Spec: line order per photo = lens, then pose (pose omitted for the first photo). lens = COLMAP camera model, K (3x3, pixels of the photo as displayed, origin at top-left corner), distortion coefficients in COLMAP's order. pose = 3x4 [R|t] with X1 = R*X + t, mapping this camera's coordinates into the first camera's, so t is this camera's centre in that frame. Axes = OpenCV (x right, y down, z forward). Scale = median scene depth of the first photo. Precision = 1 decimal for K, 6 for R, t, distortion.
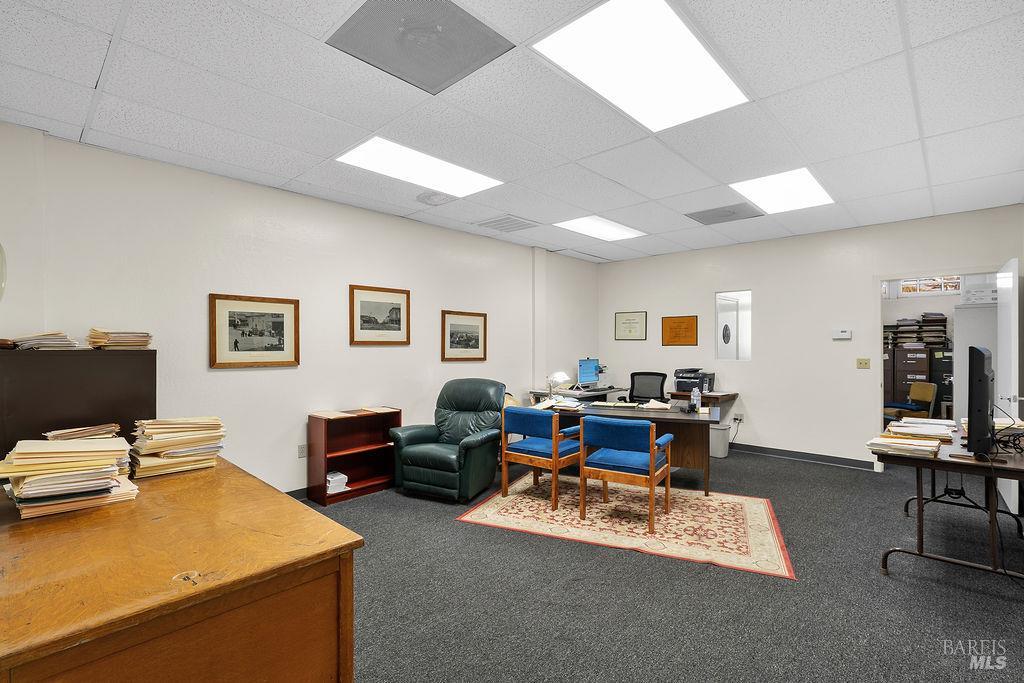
lens RADIAL K [[468.6, 0, 511.5], [0, 468.6, 345.4], [0, 0, 1]] dist [-0.008266, 0.003007]
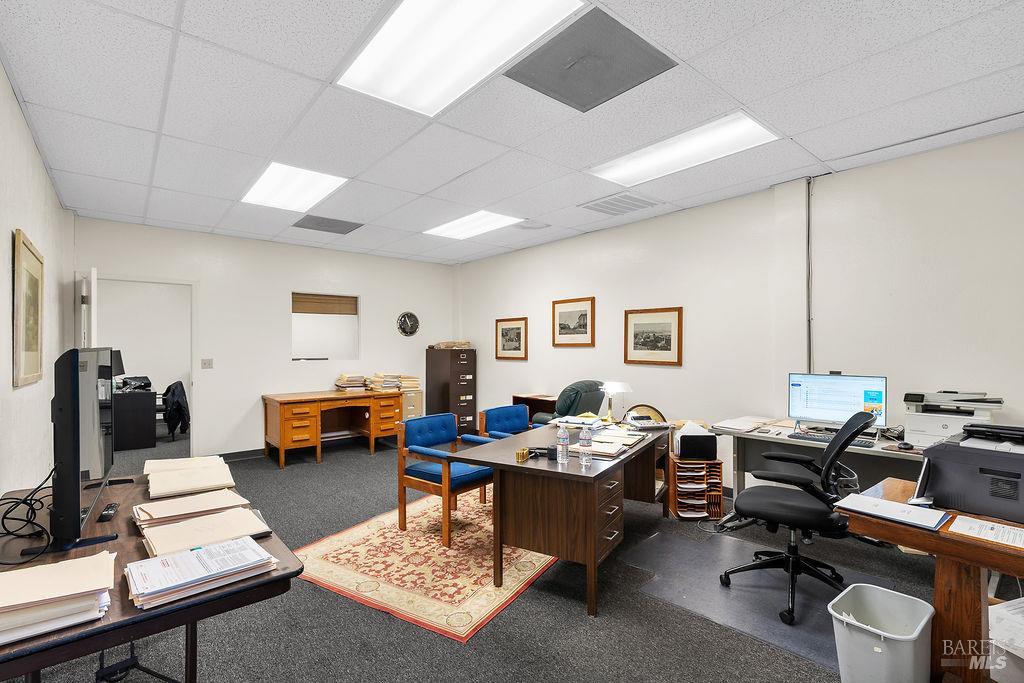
lens RADIAL K [[468.6, 0, 510.9], [0, 468.6, 344.9], [0, 0, 1]] dist [-0.008266, 0.003007]
pose [[-0.114564, -0.003861, -0.993408, 0.983831], [0.001774, 0.999990, -0.004091, -0.000784], [0.993414, -0.002231, -0.114556, 1.027726]]
